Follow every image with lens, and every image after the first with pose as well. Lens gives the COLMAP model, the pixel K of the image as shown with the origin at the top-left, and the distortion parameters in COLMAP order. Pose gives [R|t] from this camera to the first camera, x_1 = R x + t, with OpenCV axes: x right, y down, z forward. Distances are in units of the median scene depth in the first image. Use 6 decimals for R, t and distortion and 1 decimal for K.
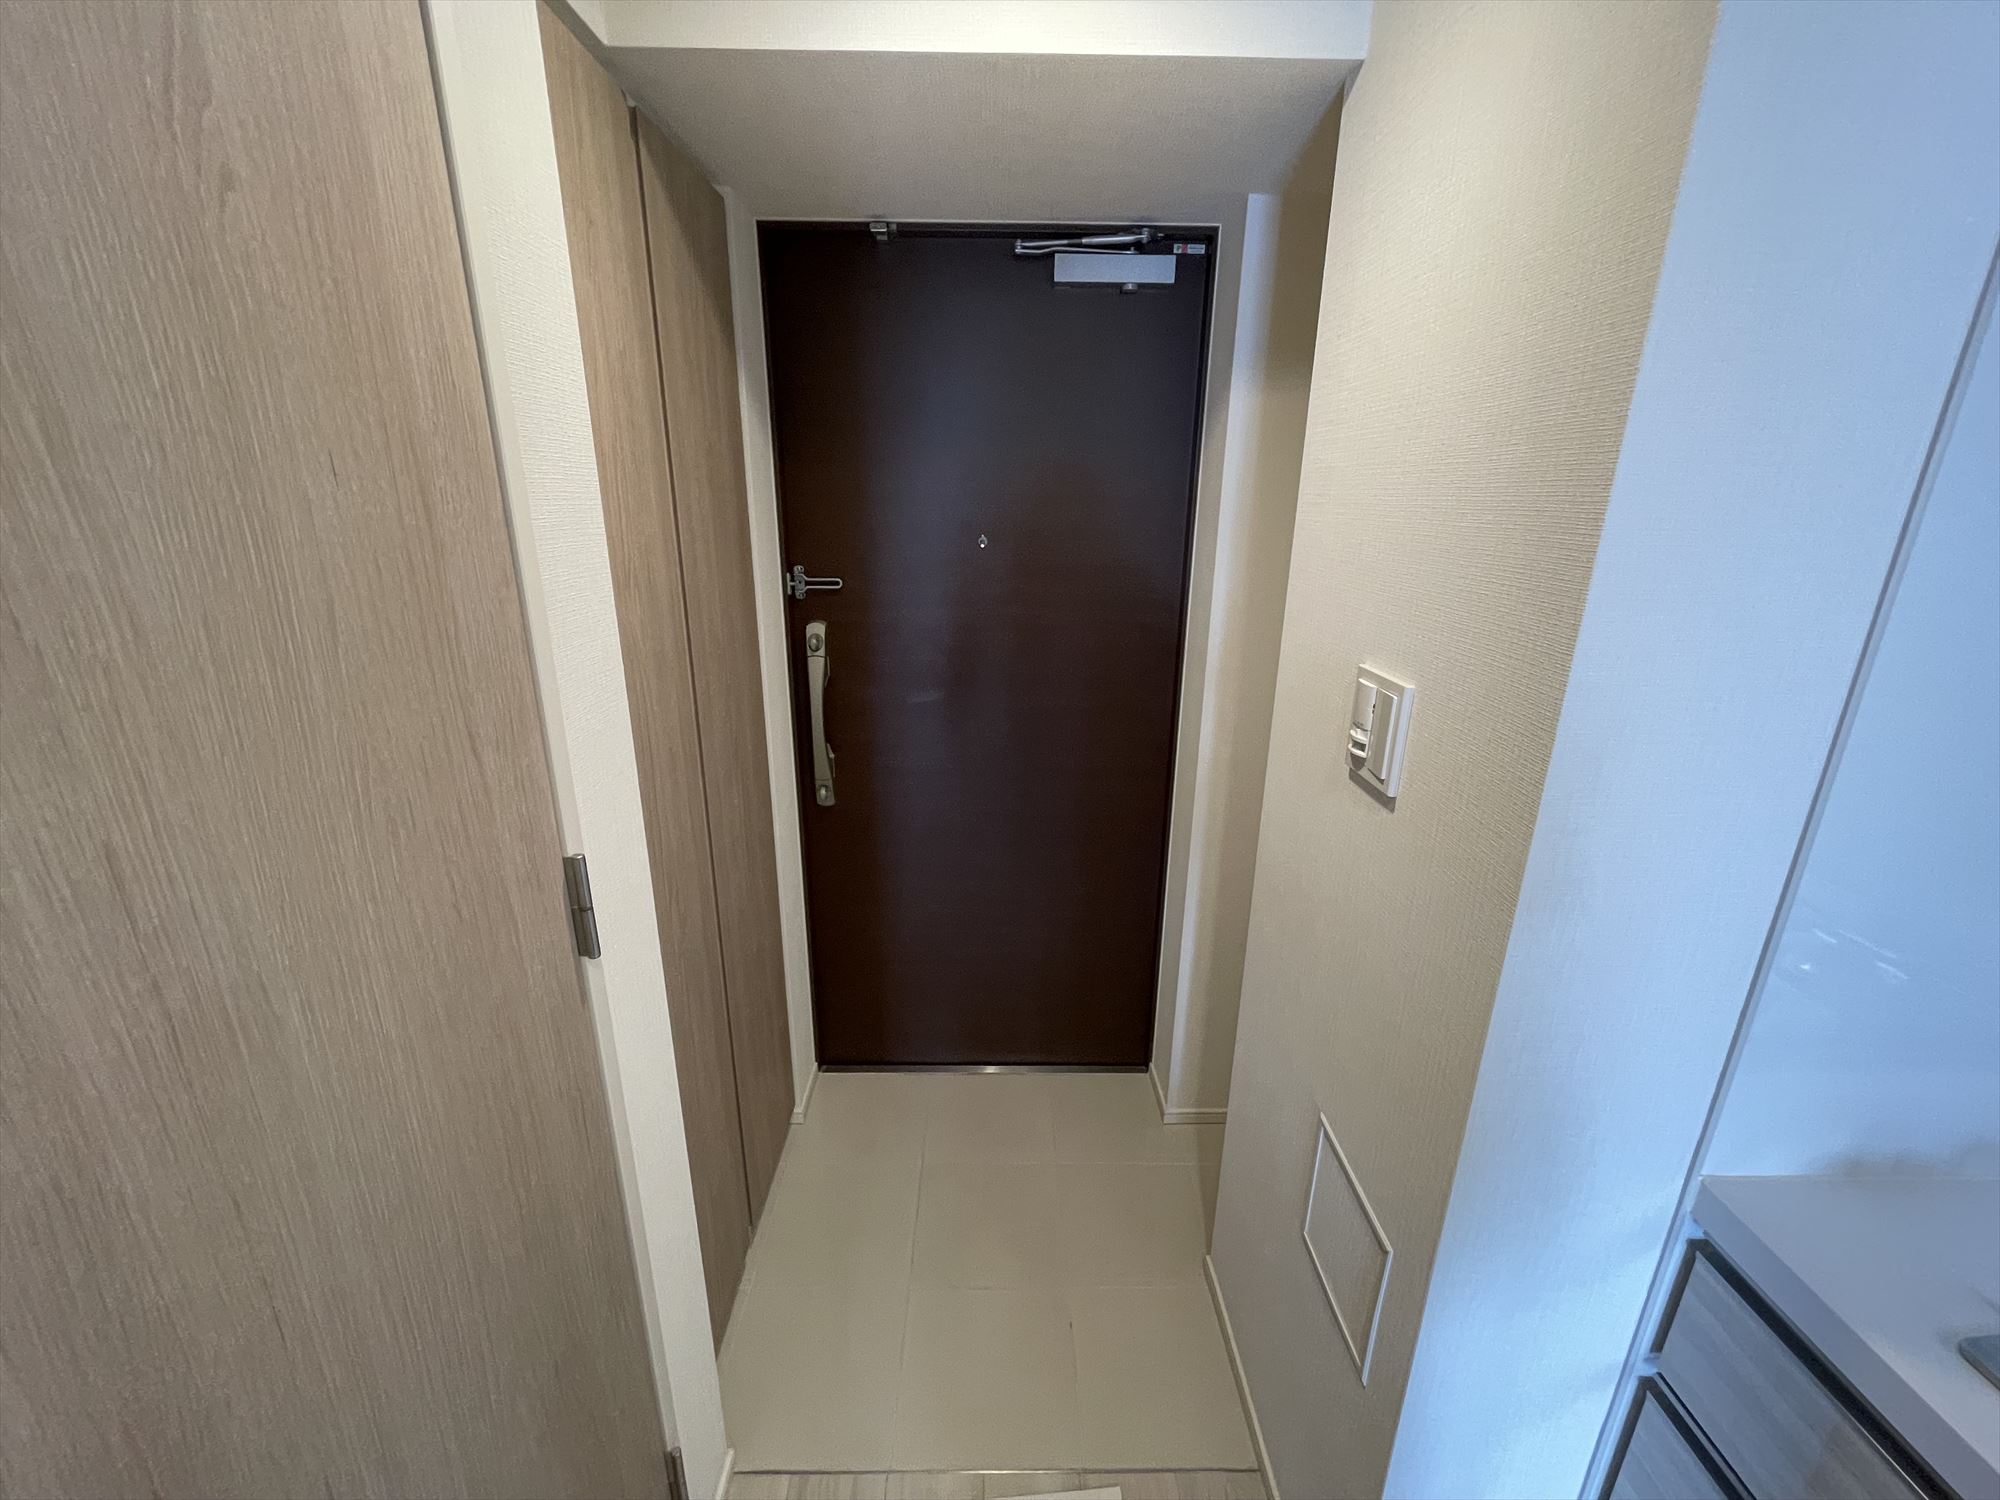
lens RADIAL K [[807.8, 0, 999.9], [0, 807.8, 751.4], [0, 0, 1]] dist [-0.004177, -0.000567]
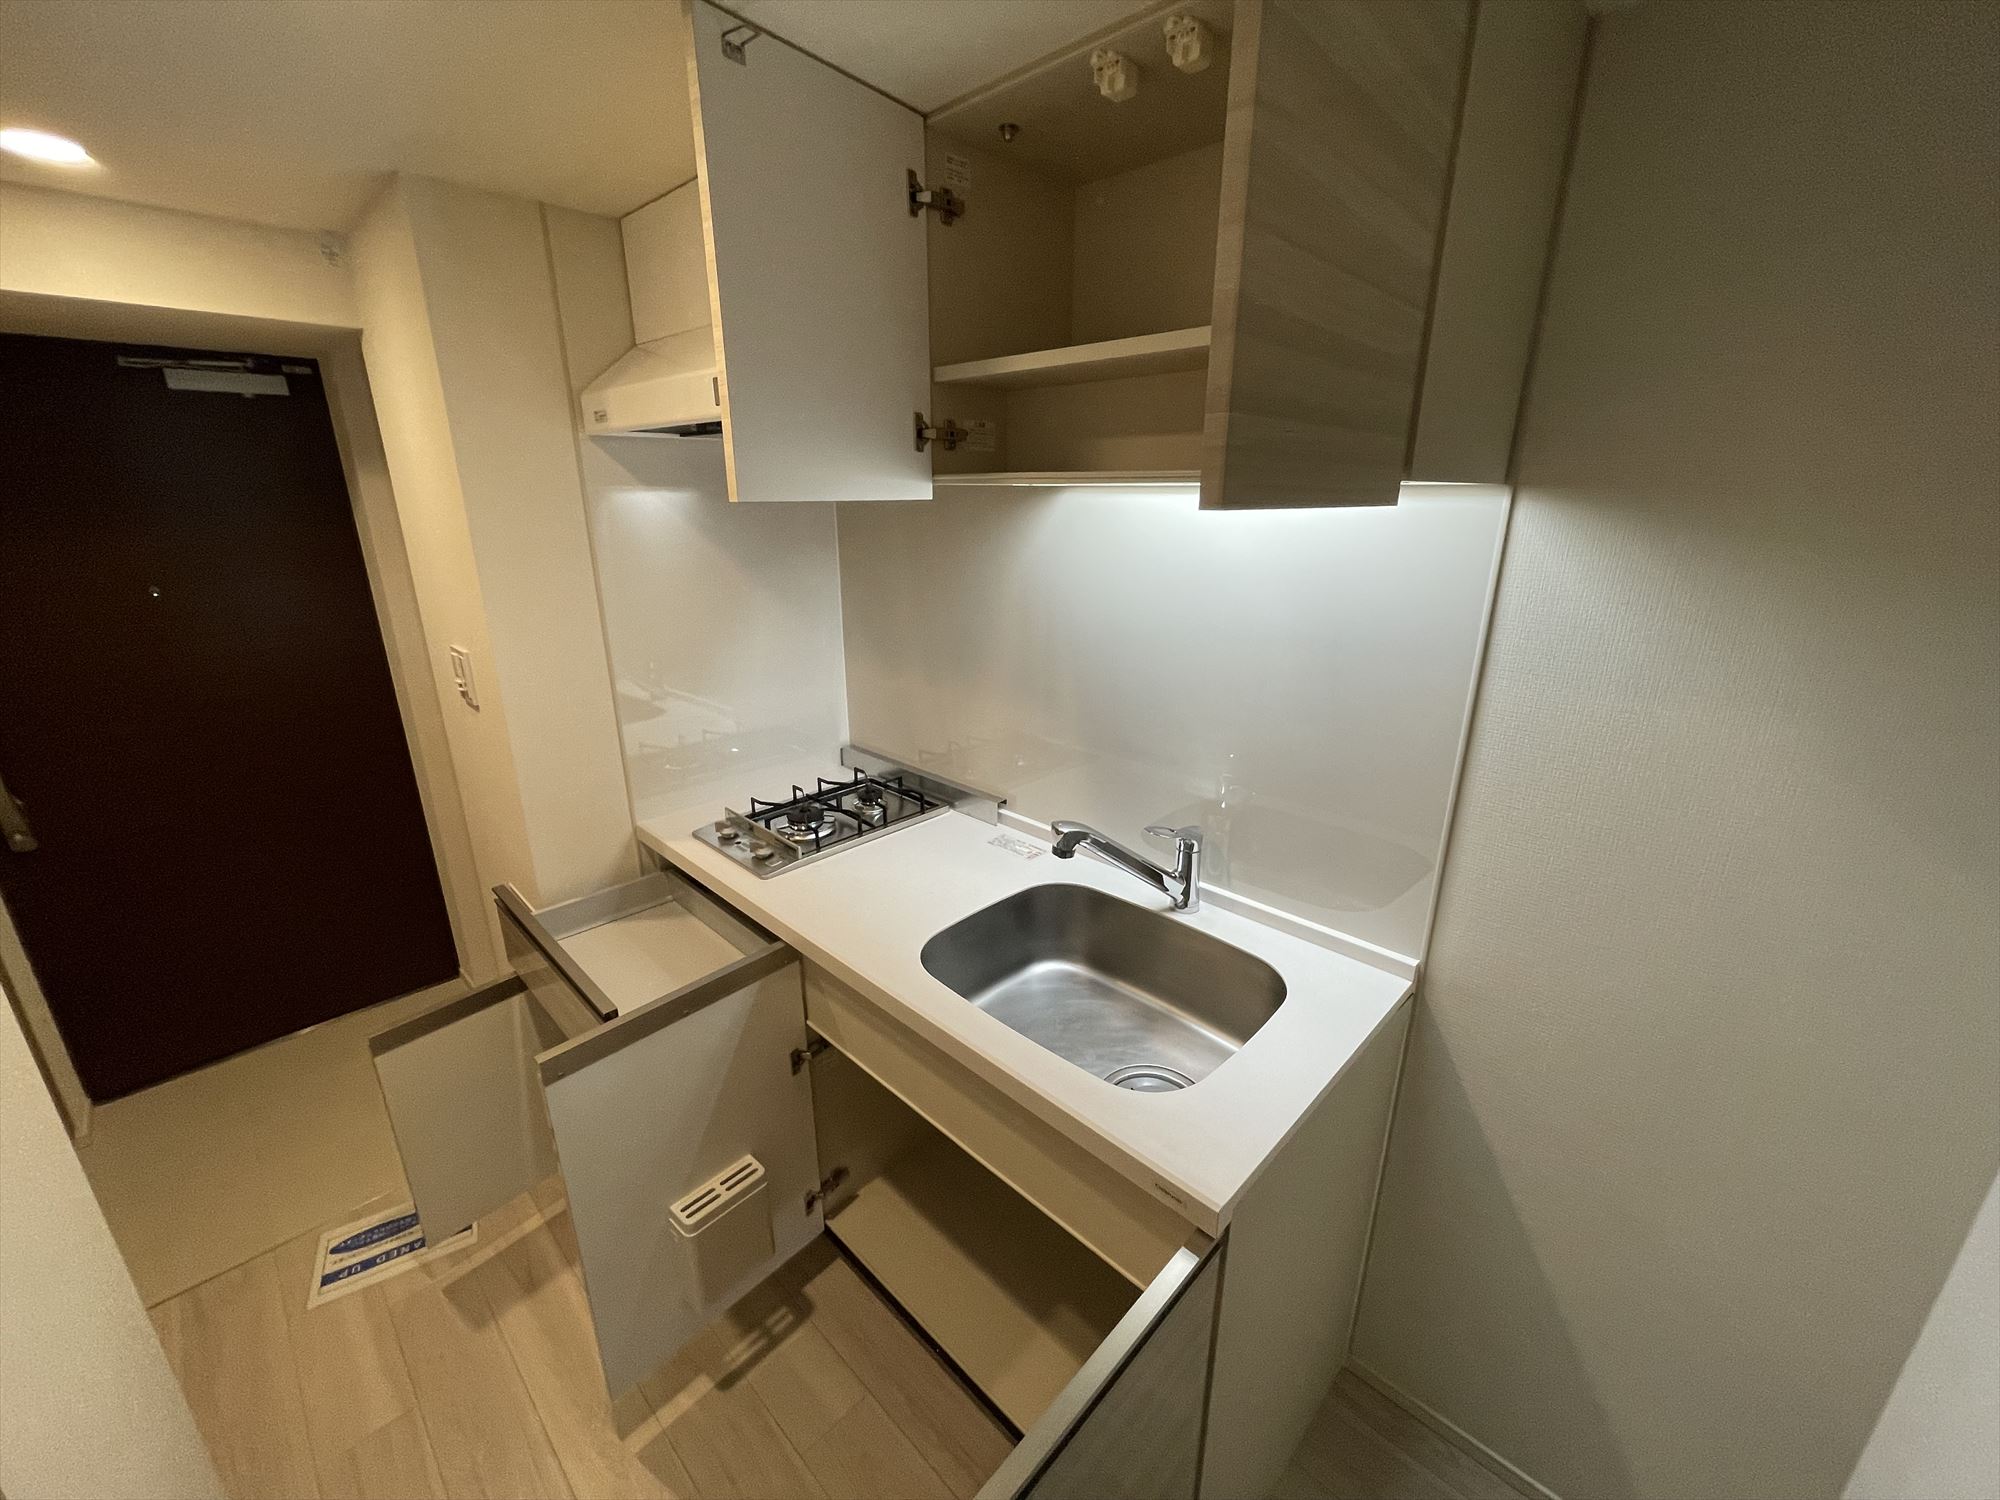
lens RADIAL K [[807.8, 0, 994.6], [0, 807.8, 747.0], [0, 0, 1]] dist [-0.004177, -0.000567]
pose [[0.694864, -0.228401, 0.681907, -0.021704], [0.221093, 0.970148, 0.099652, 0.135885], [-0.684311, 0.081520, 0.724619, -0.783063]]
